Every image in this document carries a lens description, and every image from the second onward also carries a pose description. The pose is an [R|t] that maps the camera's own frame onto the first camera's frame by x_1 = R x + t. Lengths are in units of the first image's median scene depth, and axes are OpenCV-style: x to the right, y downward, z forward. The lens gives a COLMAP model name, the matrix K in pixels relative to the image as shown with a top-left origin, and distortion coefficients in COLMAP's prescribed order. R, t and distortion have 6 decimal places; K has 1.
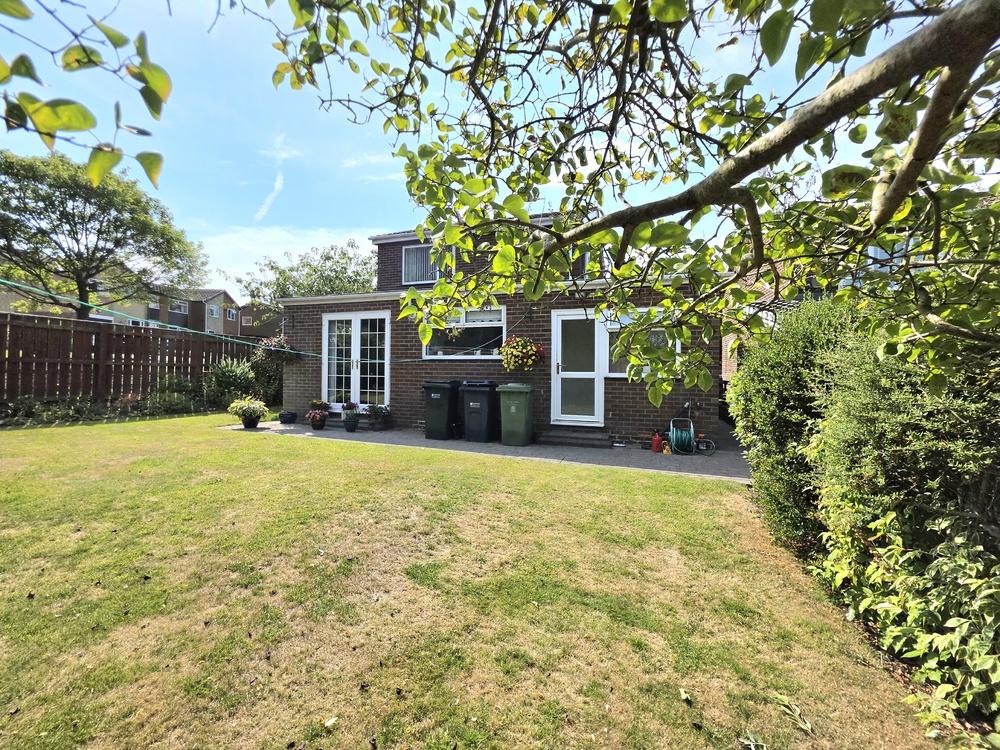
lens RADIAL K [[404.8, 0, 495.9], [0, 404.8, 369.4], [0, 0, 1]] dist [-0.000026, 0.000027]
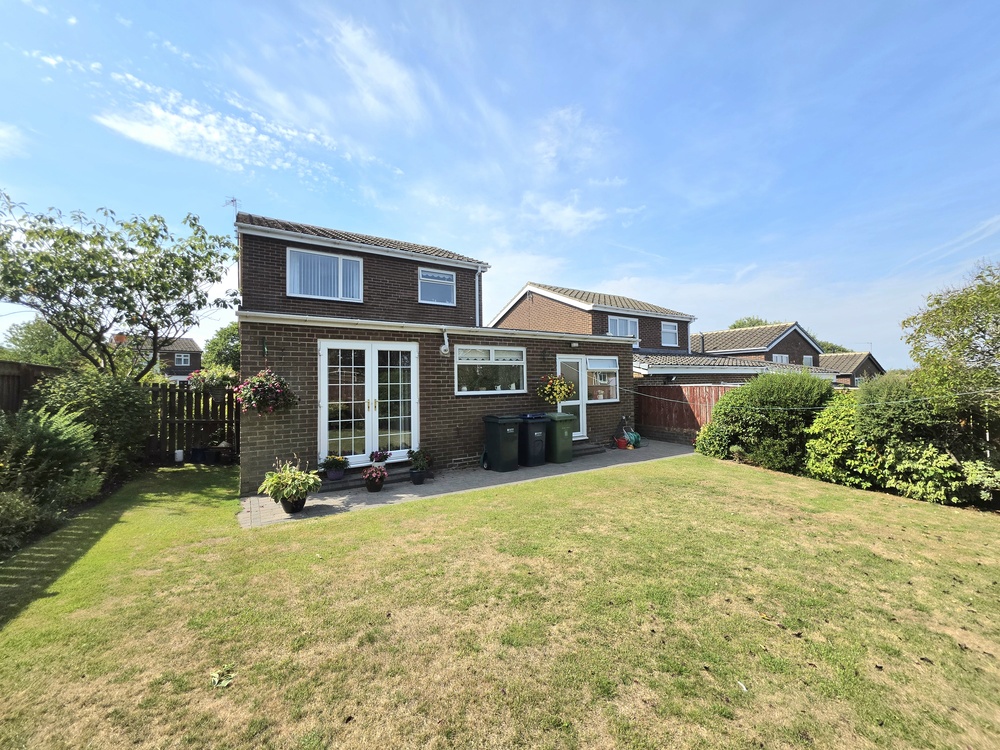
lens RADIAL K [[404.8, 0, 495.9], [0, 404.8, 369.4], [0, 0, 1]] dist [-0.000026, 0.000027]
pose [[0.616587, 0.016857, 0.787106, -0.899800], [0.046612, 0.997235, -0.057871, -0.027978], [-0.785906, 0.072371, 0.614097, 0.327077]]
